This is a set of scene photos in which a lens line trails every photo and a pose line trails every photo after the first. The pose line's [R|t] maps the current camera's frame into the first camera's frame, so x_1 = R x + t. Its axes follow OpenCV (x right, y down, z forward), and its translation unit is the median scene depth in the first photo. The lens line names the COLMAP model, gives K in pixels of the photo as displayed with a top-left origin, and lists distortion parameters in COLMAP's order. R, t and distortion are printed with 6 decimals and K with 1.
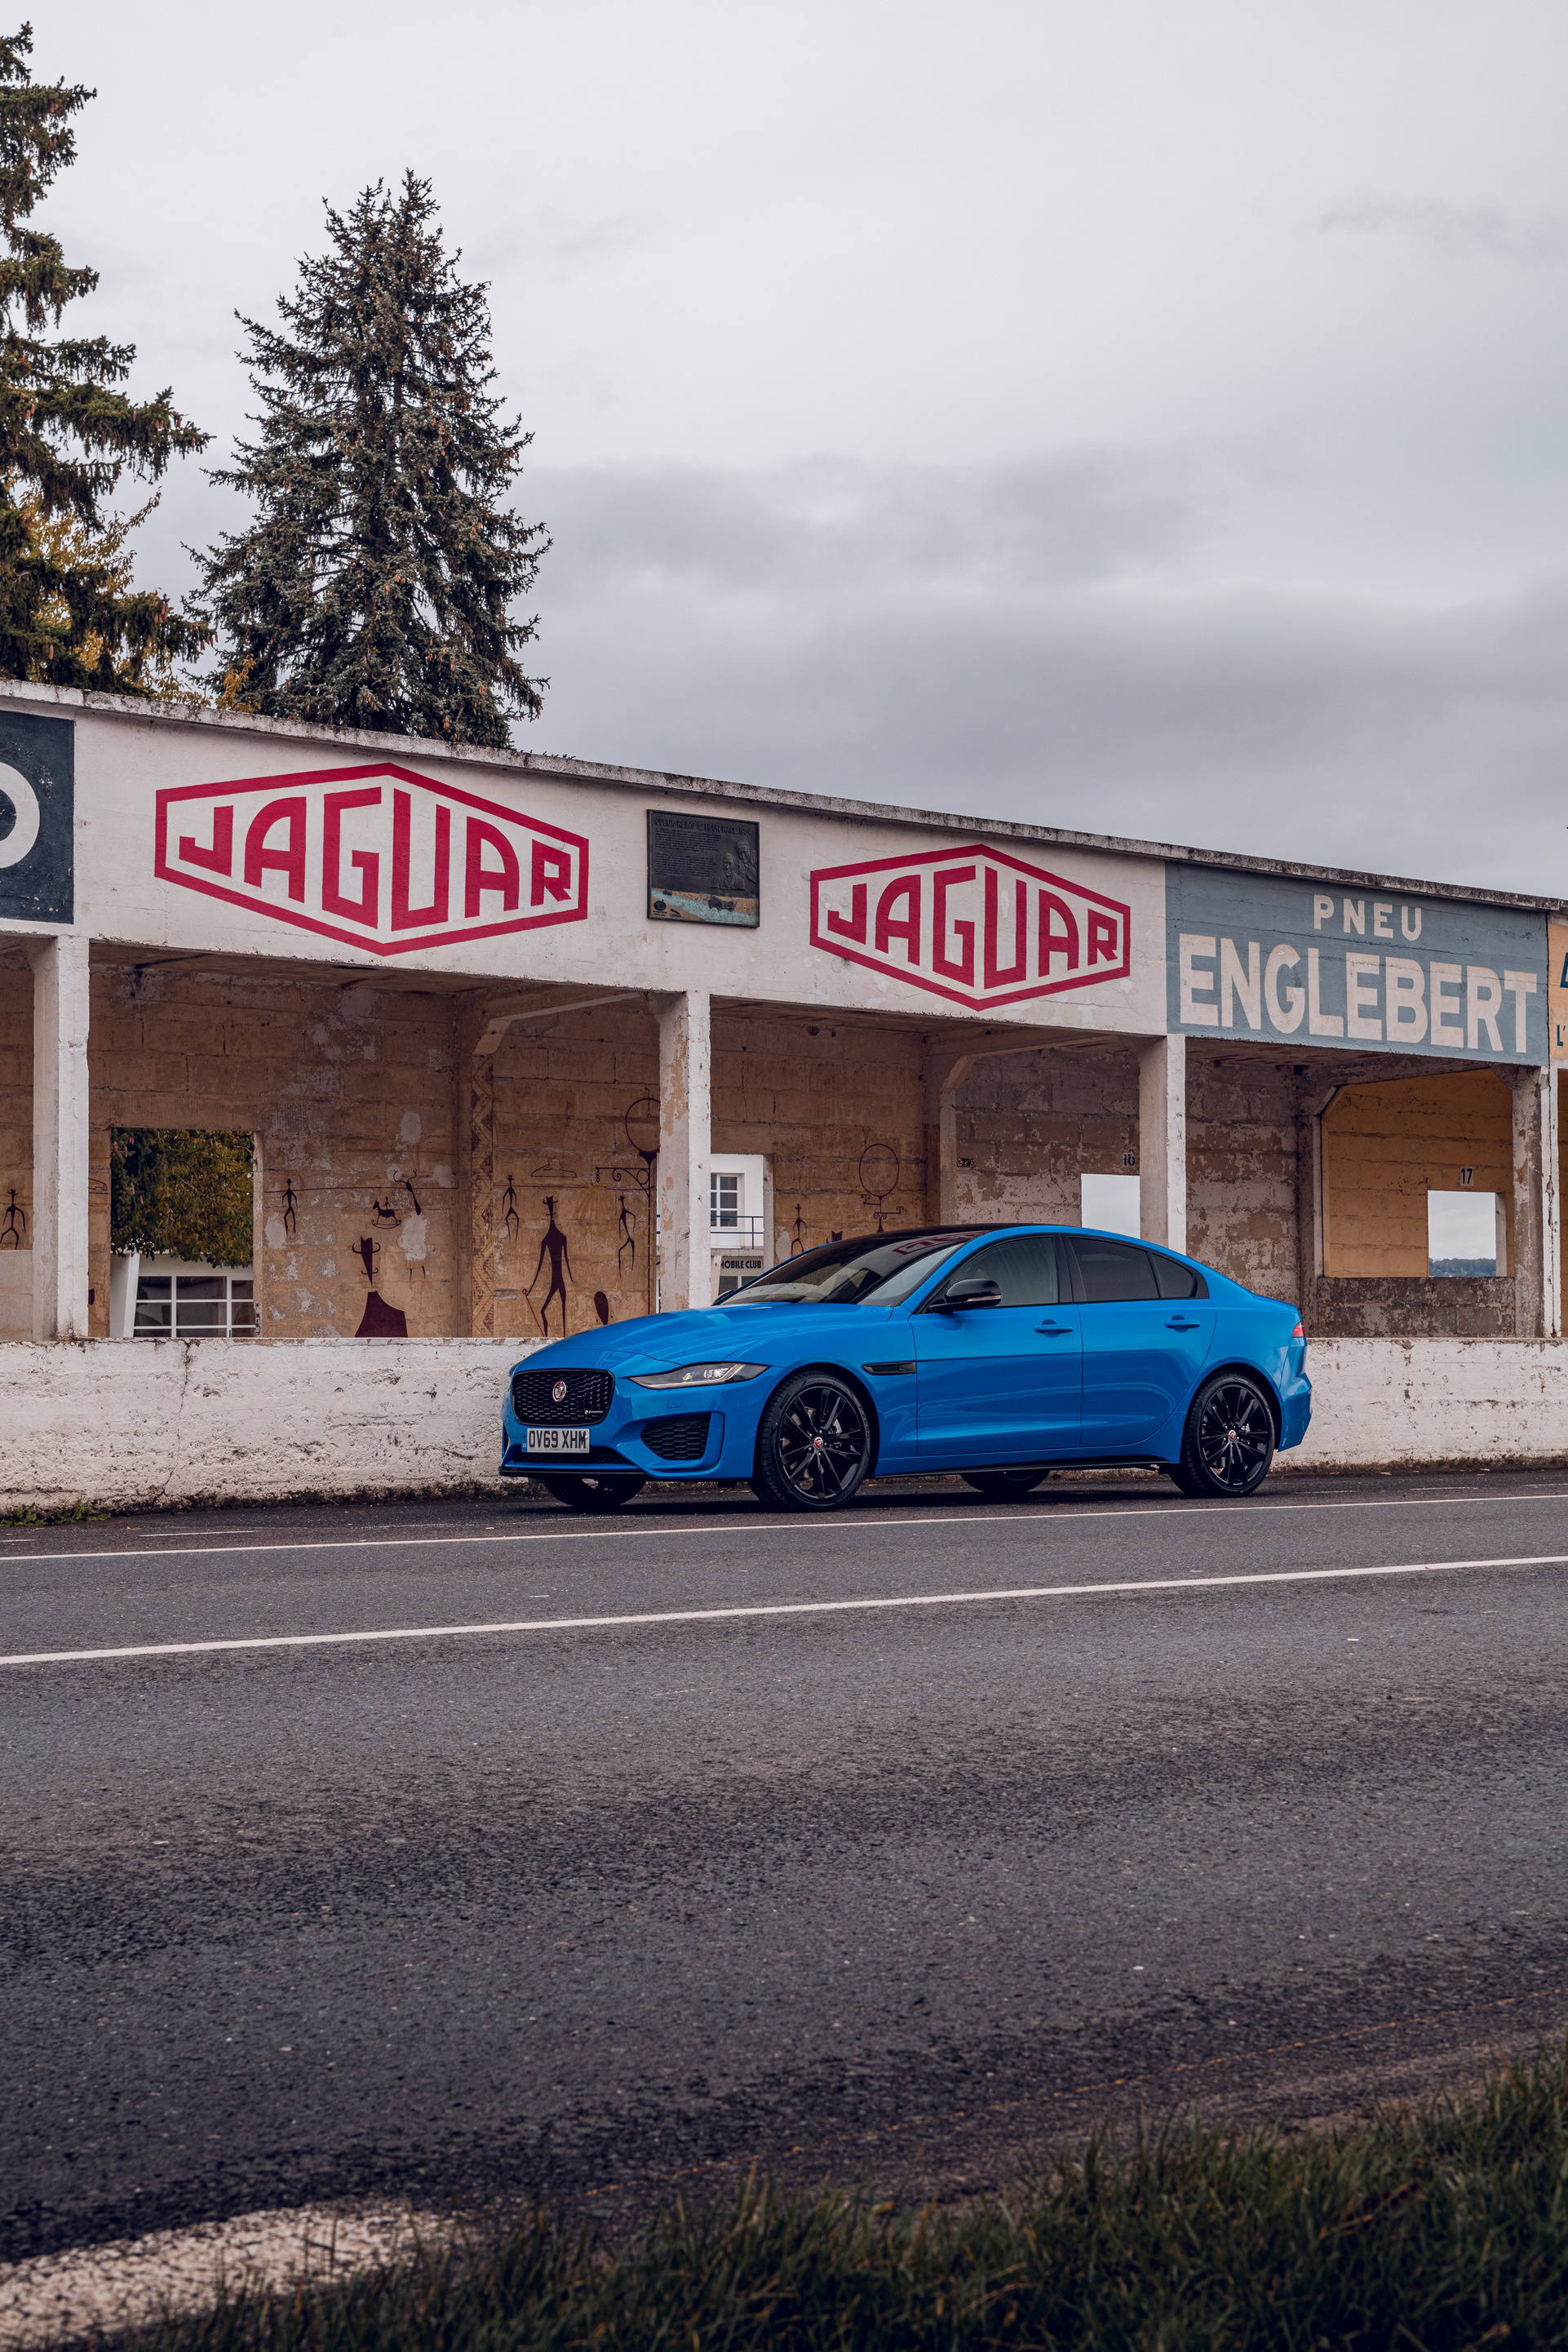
lens RADIAL K [[3416.8, 0, 808.6], [0, 3416.8, 1141.9], [0, 0, 1]] dist [0.013908, -0.044587]
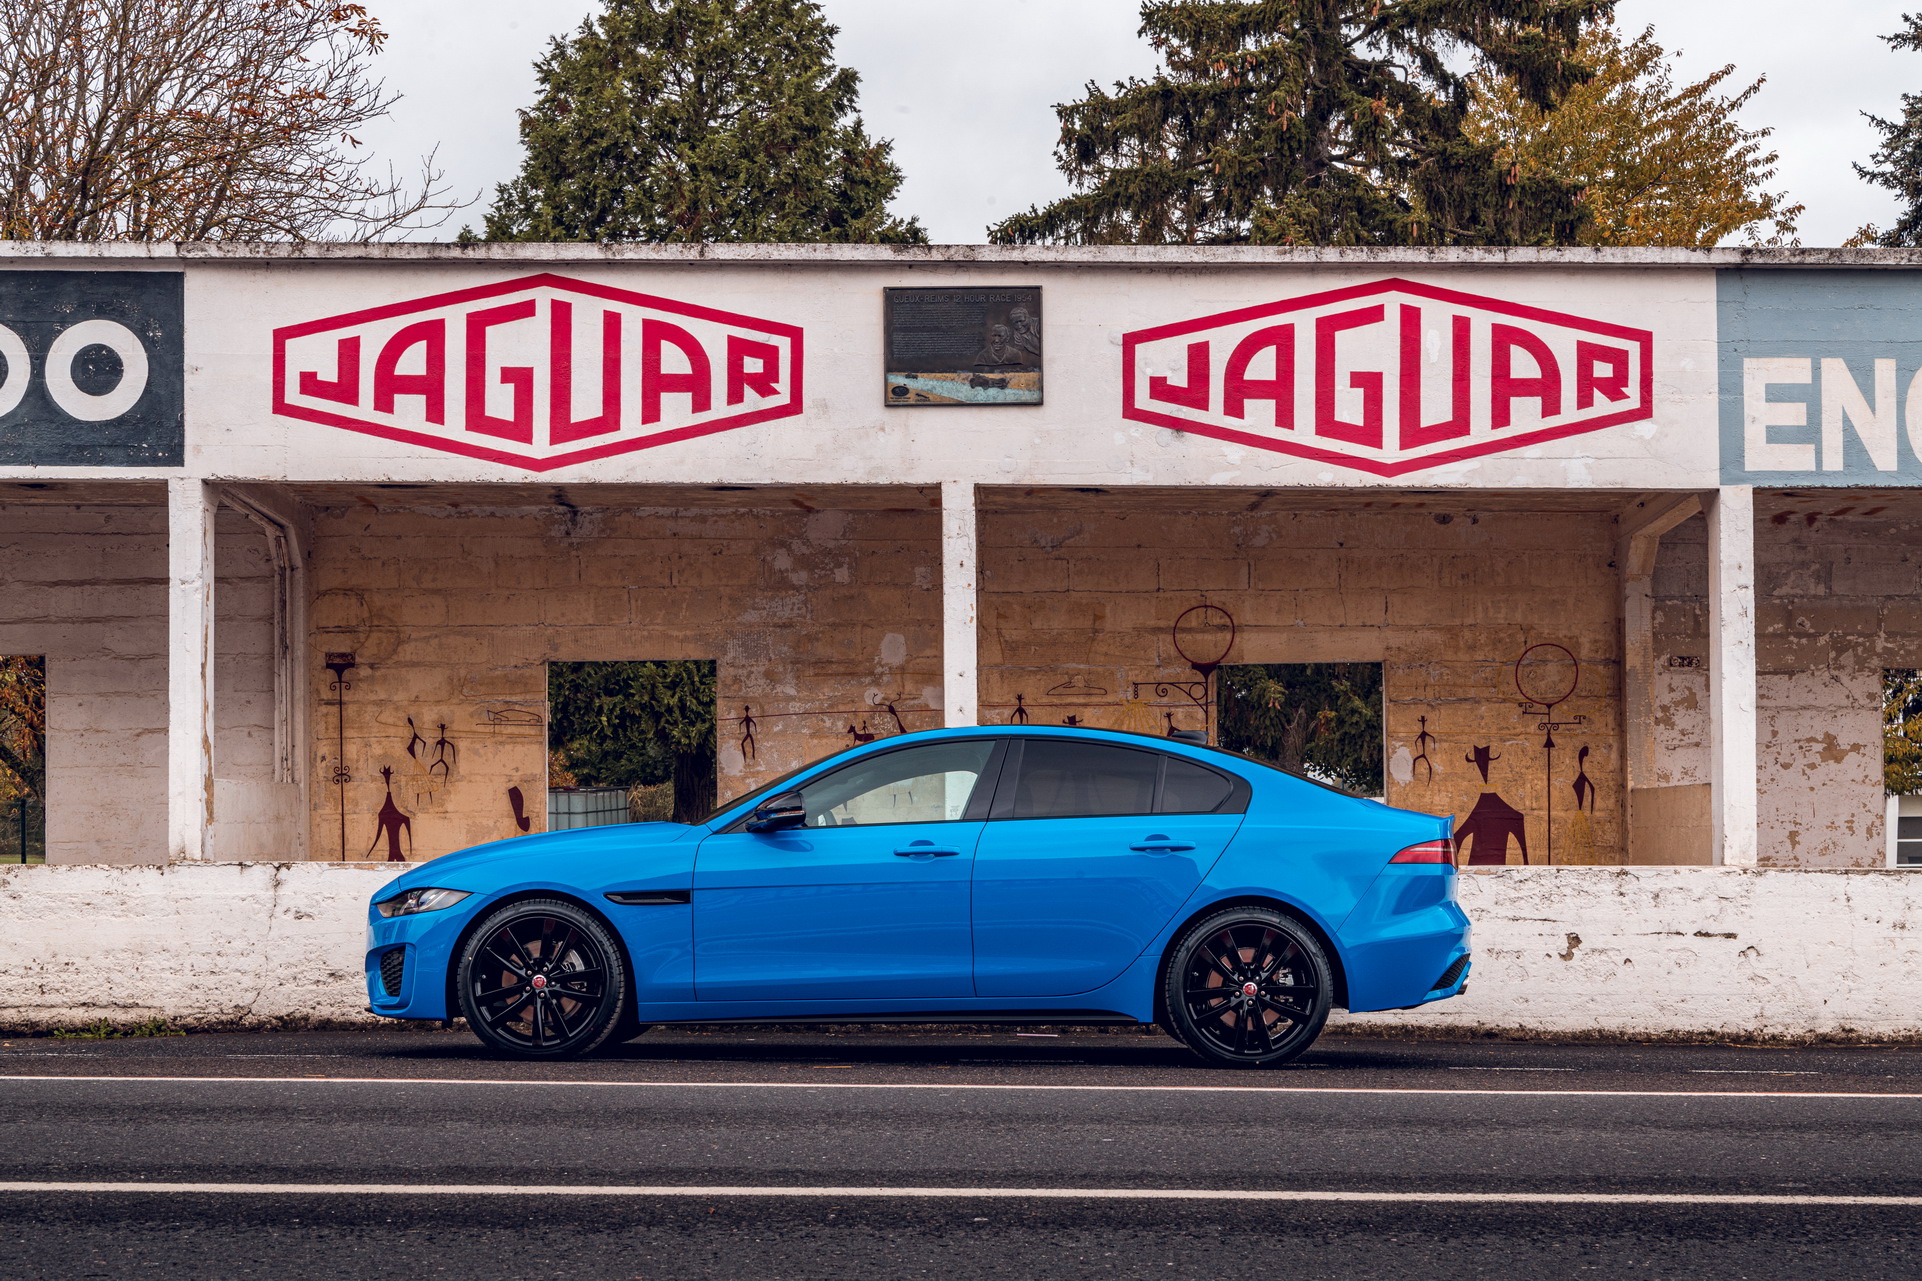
lens RADIAL K [[2812.3, 0, 966.5], [0, 2812.3, 752.6], [0, 0, 1]] dist [0.017833, -0.058286]
pose [[0.746329, -0.024860, -0.665113, 0.436804], [0.034059, 0.999419, 0.000863, 0.025599], [0.664706, -0.023298, 0.746742, 0.419323]]
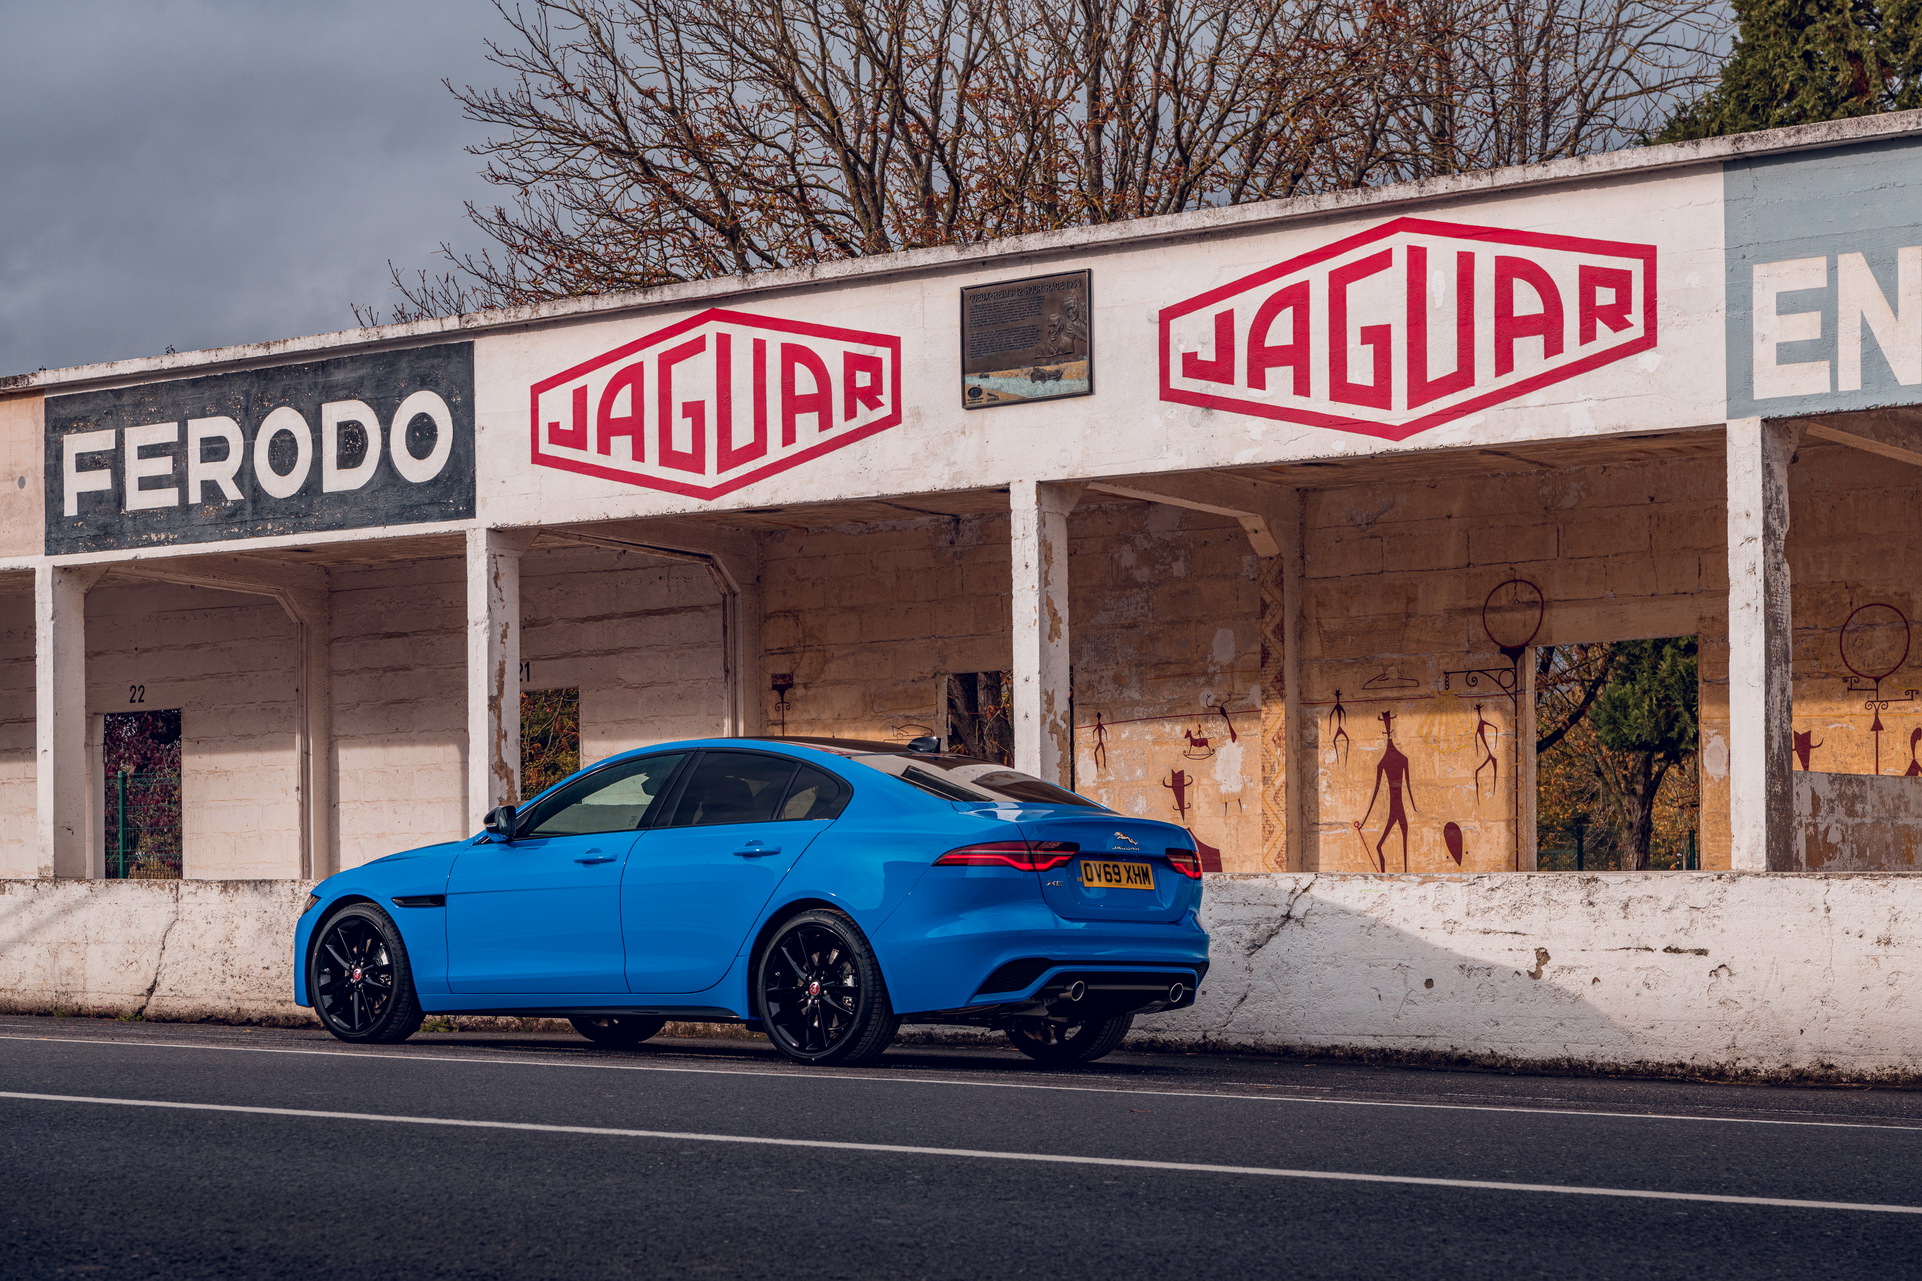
lens RADIAL K [[3843.7, 0, 877.1], [0, 3843.7, 874.8], [0, 0, 1]] dist [-0.007796, -0.065381]
pose [[0.132914, -0.007871, -0.991096, 0.887286], [0.052463, 0.998622, -0.000896, 0.052882], [0.989738, -0.051877, 0.133144, 0.780125]]
